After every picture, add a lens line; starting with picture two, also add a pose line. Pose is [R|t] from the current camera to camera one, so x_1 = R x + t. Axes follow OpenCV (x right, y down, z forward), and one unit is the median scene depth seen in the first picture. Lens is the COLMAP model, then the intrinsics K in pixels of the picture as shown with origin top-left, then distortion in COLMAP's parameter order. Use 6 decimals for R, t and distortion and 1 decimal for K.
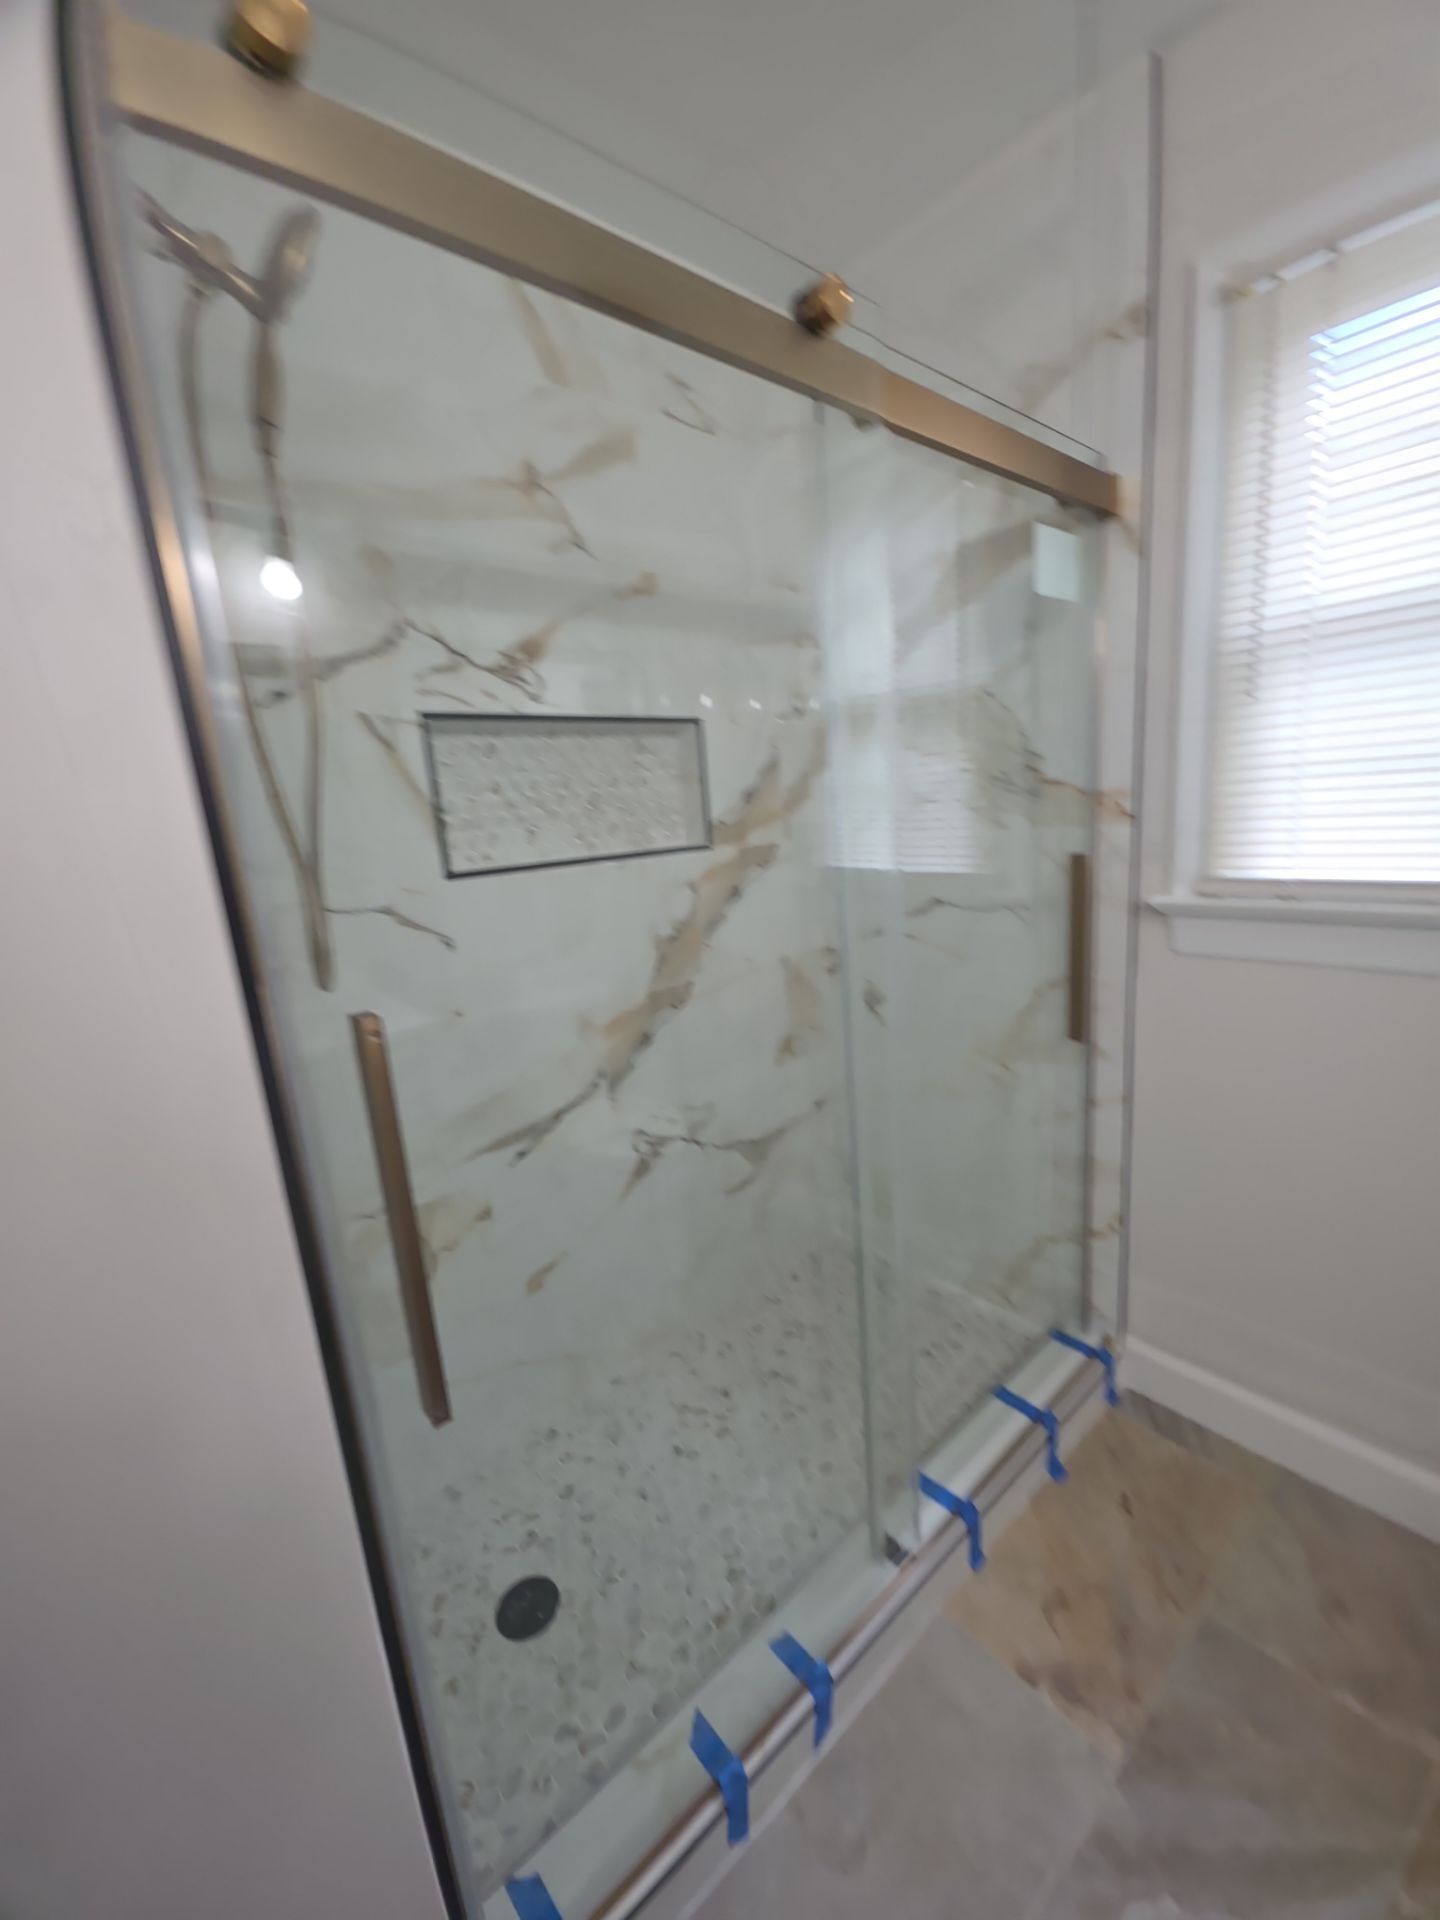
lens RADIAL K [[759.1, 0, 715.4], [0, 759.1, 959.9], [0, 0, 1]] dist [0.013597, -0.008268]
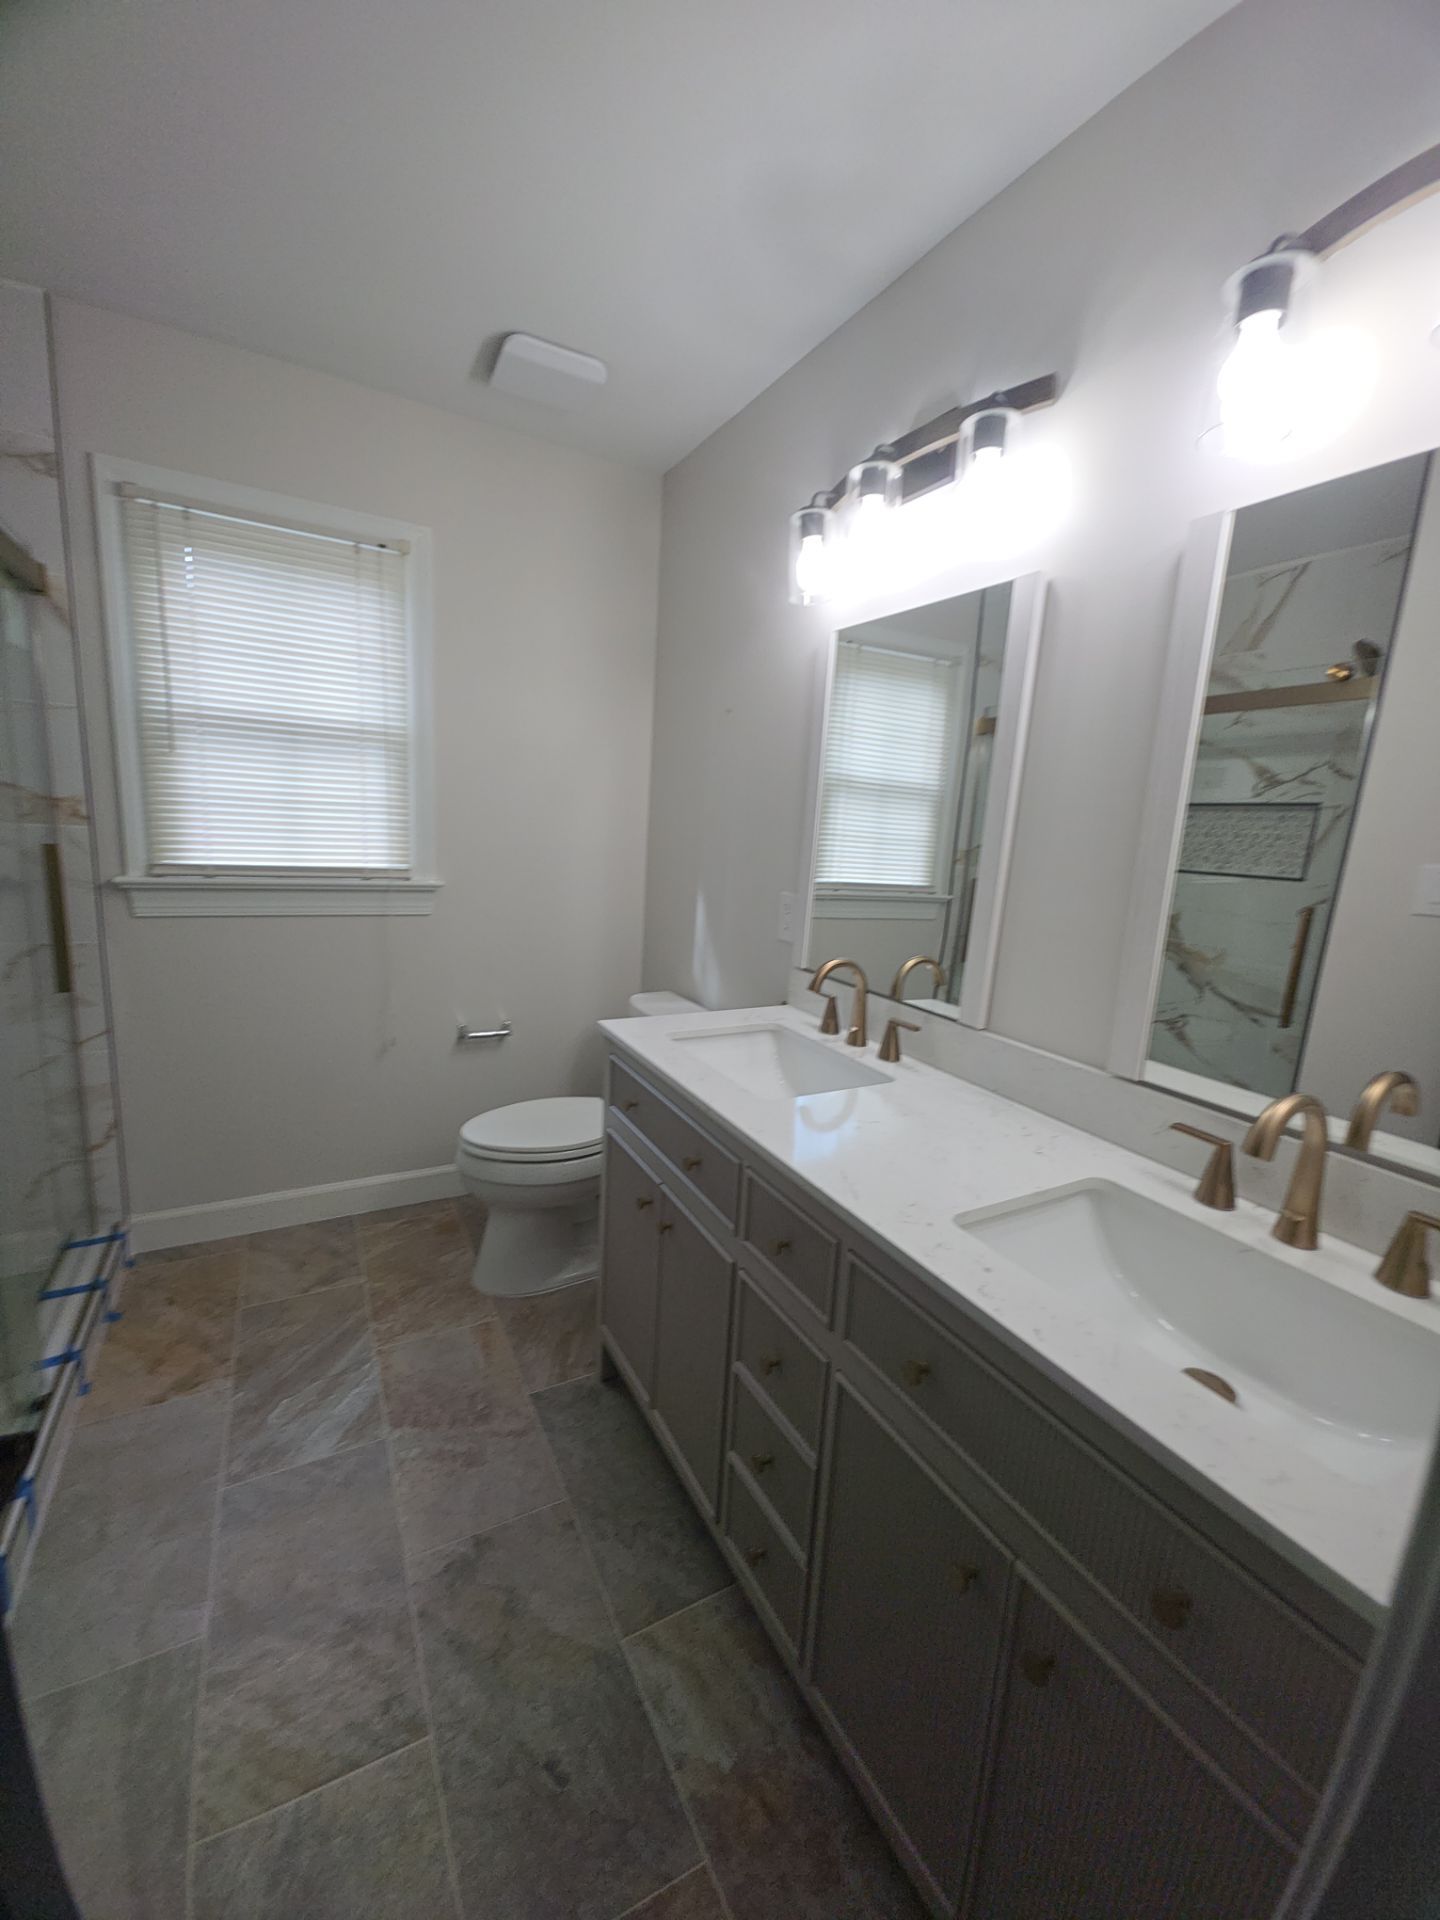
lens RADIAL K [[759.1, 0, 716.3], [0, 759.1, 960.4], [0, 0, 1]] dist [0.013597, -0.008268]
pose [[0.193793, -0.089463, 0.976955, -0.537996], [0.122127, 0.990287, 0.066458, 0.098795], [-0.973411, 0.106433, 0.202836, -0.312173]]
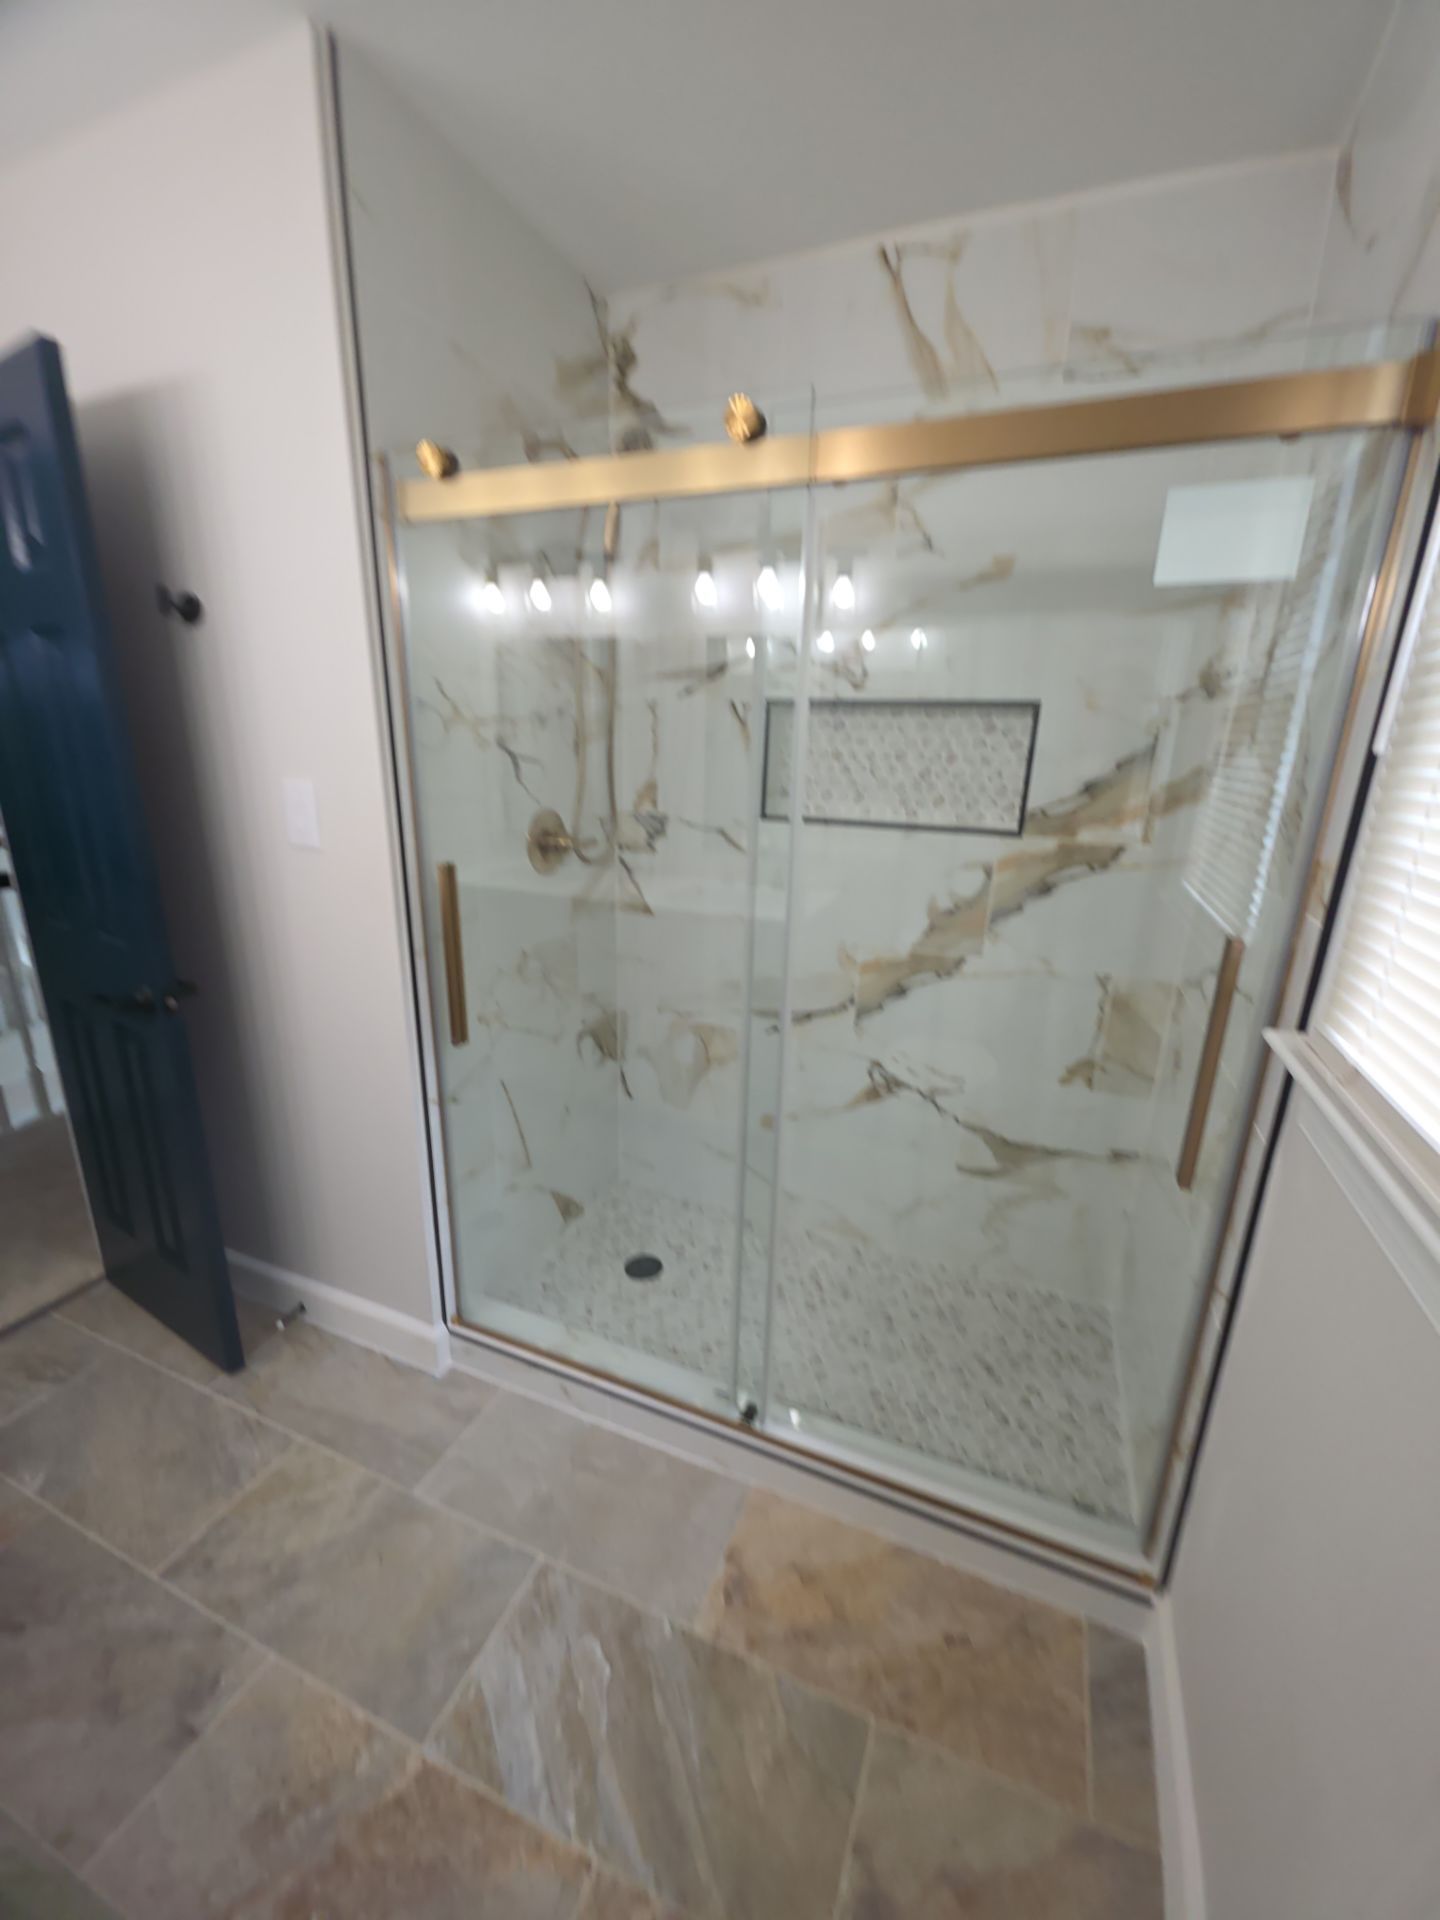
lens RADIAL K [[759.1, 0, 721.0], [0, 759.1, 959.9], [0, 0, 1]] dist [0.013597, -0.008268]
pose [[0.453775, 0.329846, -0.827822, 0.791724], [-0.240391, 0.939843, 0.242709, -0.166185], [0.858079, 0.088866, 0.505769, 0.216666]]
